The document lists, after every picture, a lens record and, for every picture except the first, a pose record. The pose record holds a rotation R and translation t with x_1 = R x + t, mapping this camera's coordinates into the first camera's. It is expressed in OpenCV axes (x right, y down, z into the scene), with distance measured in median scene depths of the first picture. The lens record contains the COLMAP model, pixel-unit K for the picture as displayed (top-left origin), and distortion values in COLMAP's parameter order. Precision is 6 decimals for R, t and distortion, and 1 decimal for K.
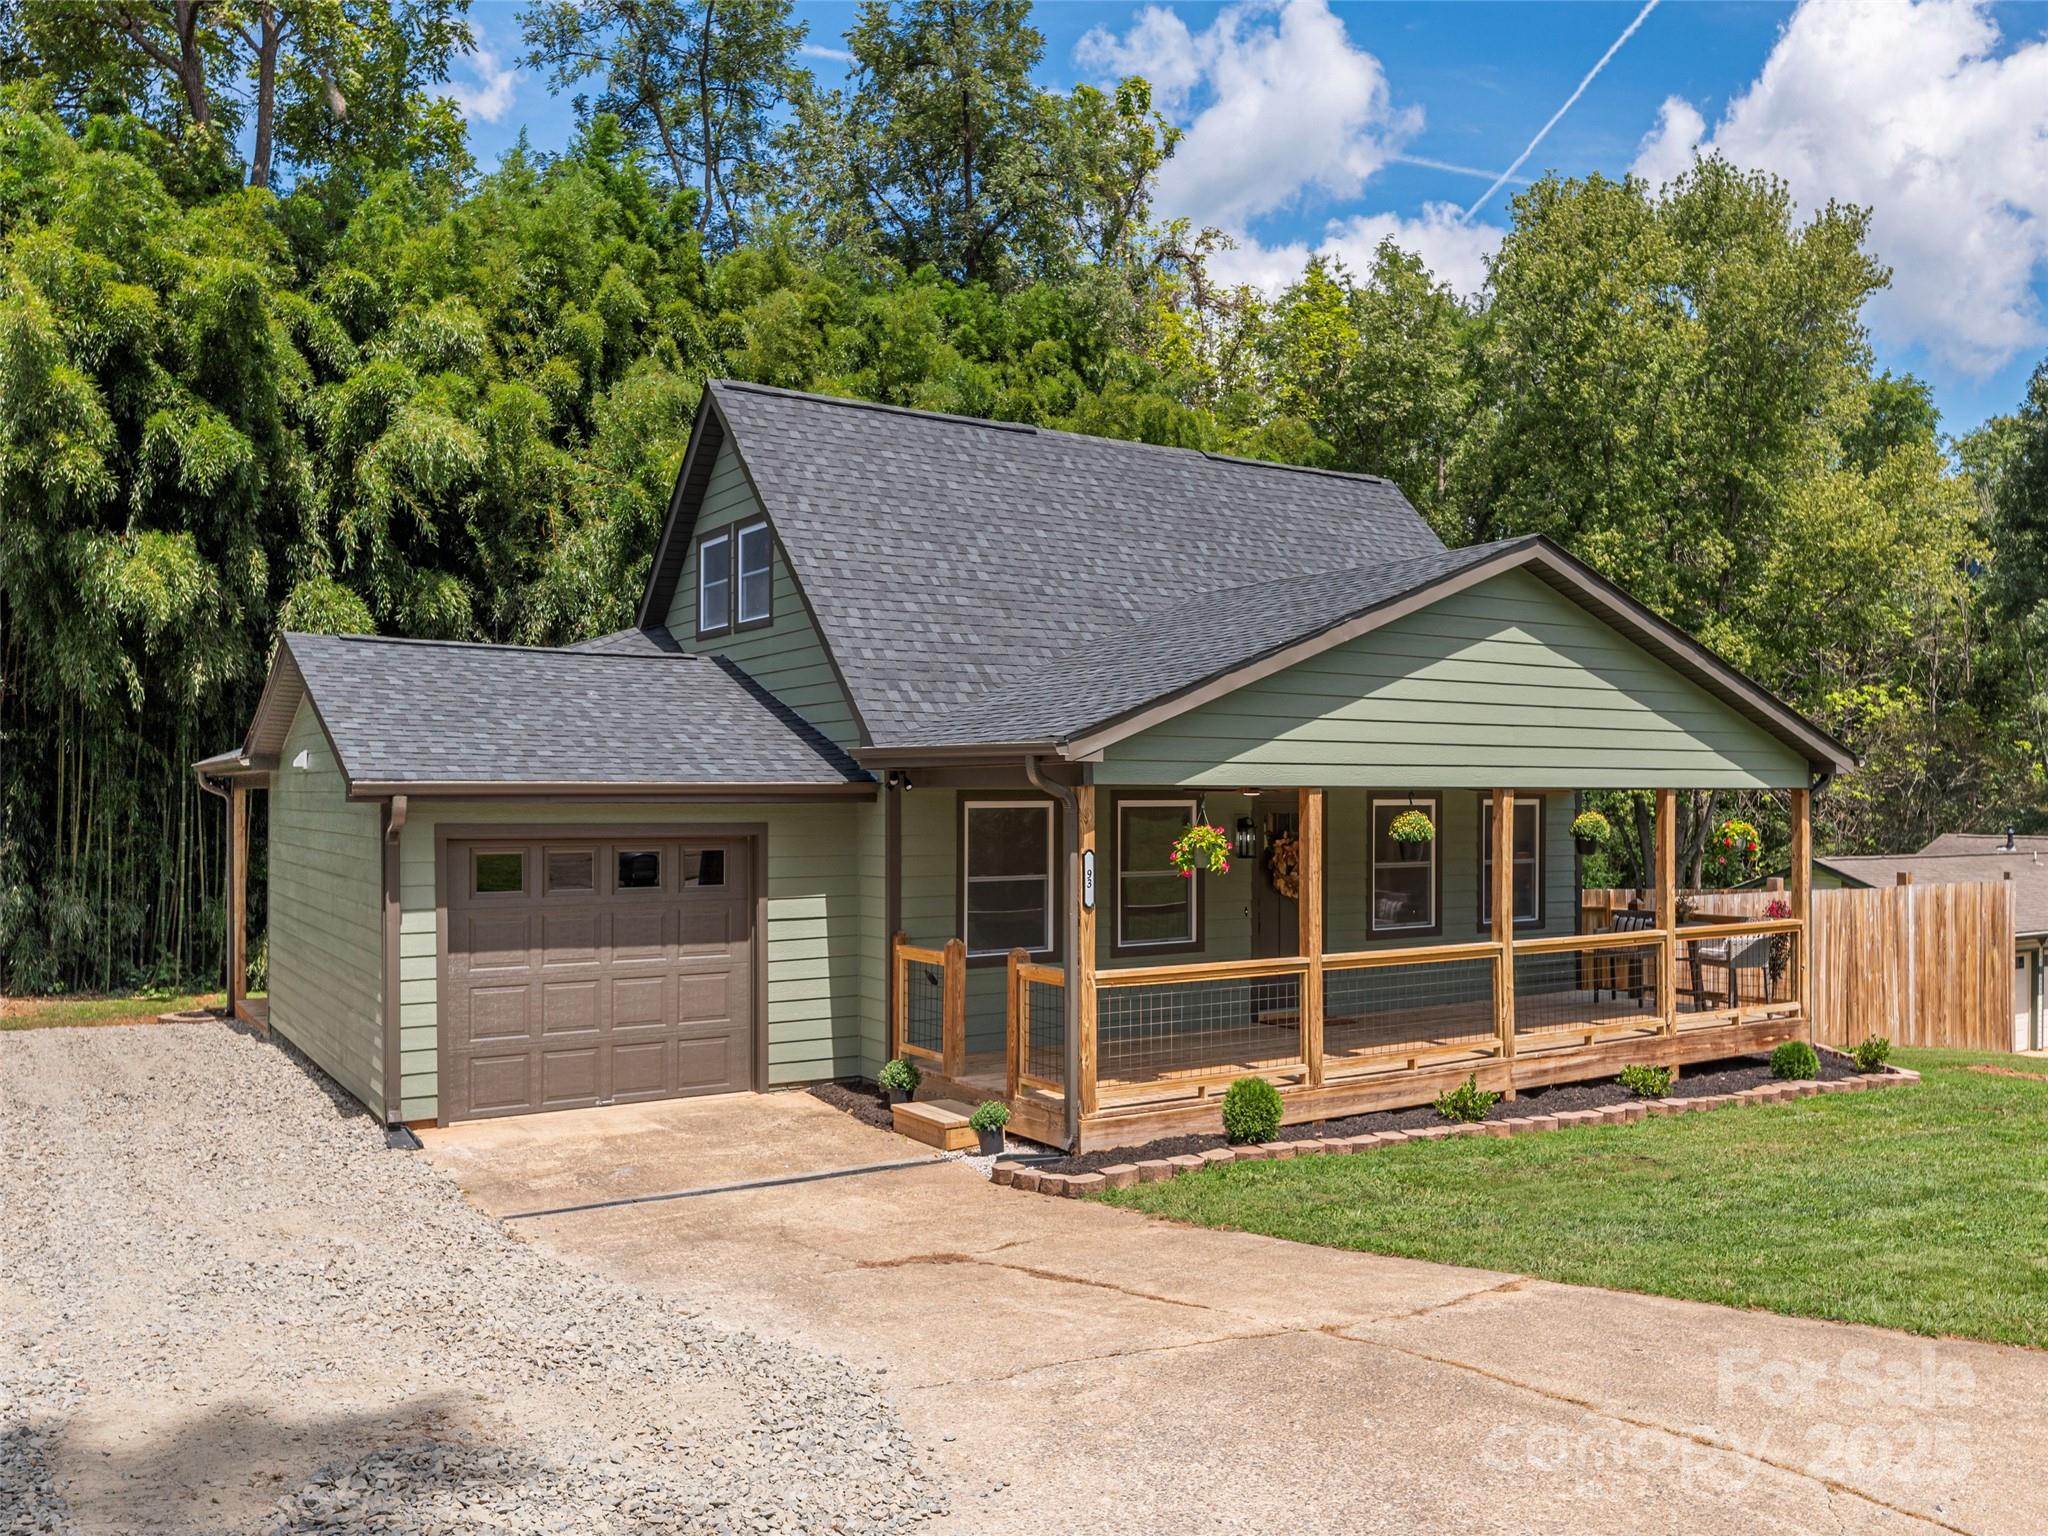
lens RADIAL K [[1548.4, 0, 1028.1], [0, 1548.4, 776.3], [0, 0, 1]] dist [-0.000328, -0.003592]
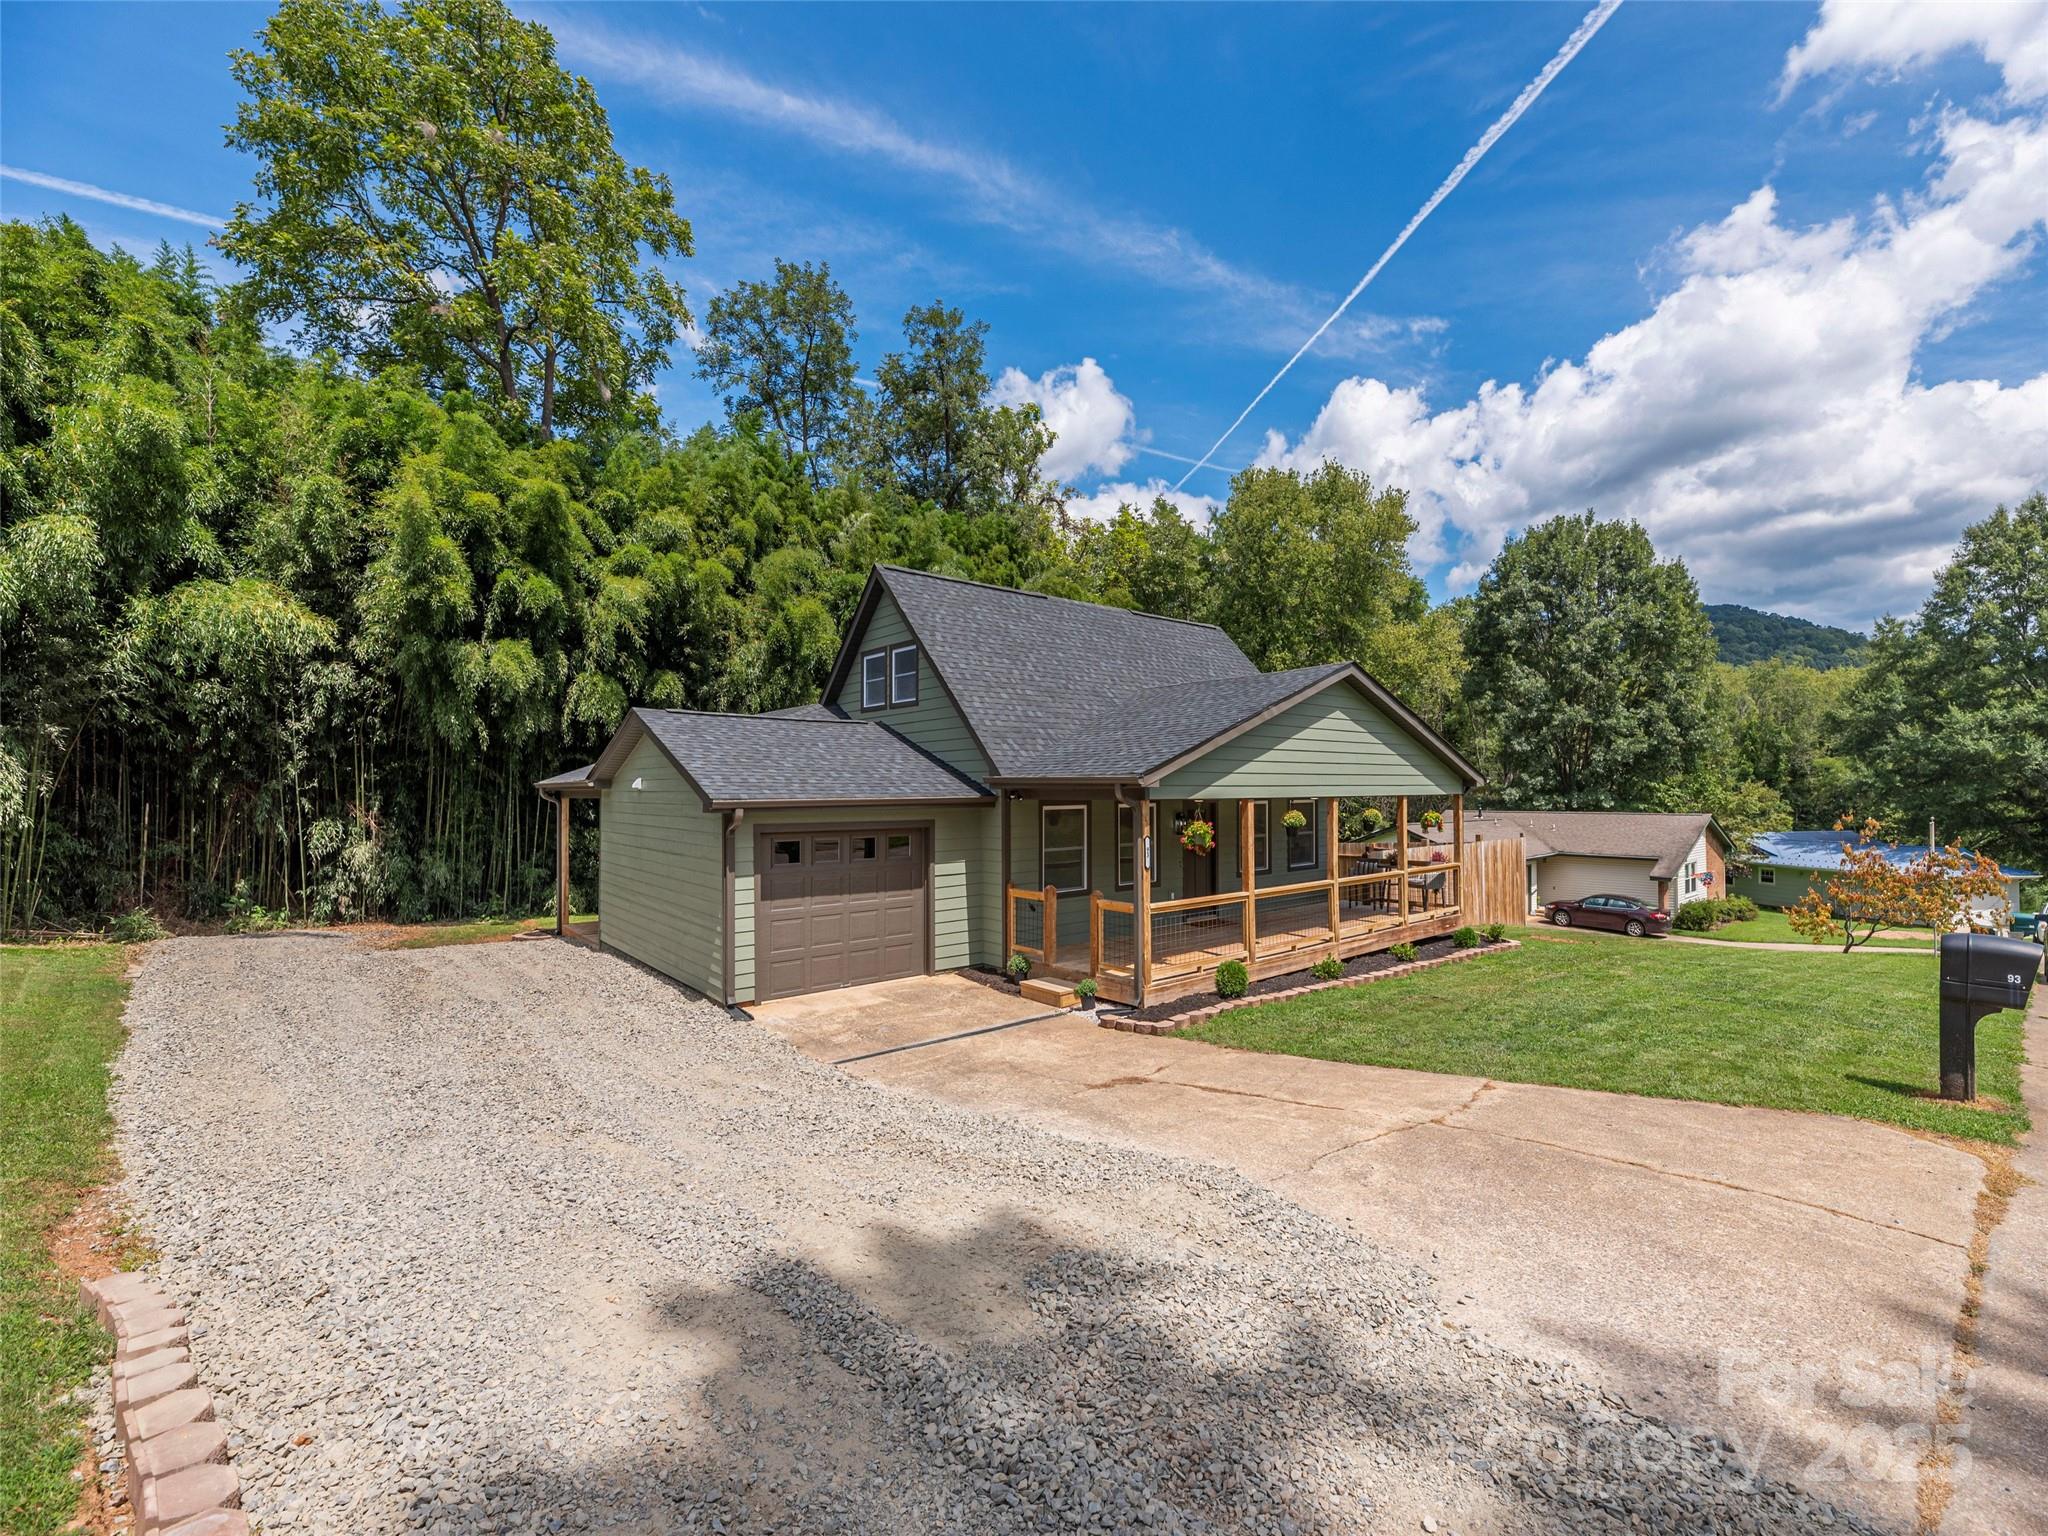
lens RADIAL K [[835.7, 0, 1036.8], [0, 835.7, 765.2], [0, 0, 1]] dist [-0.000656, -0.000231]
pose [[0.990725, -0.001732, 0.135871, -0.165021], [0.003719, 0.999890, -0.014368, -0.015621], [-0.135831, 0.014740, 0.990622, 0.048866]]
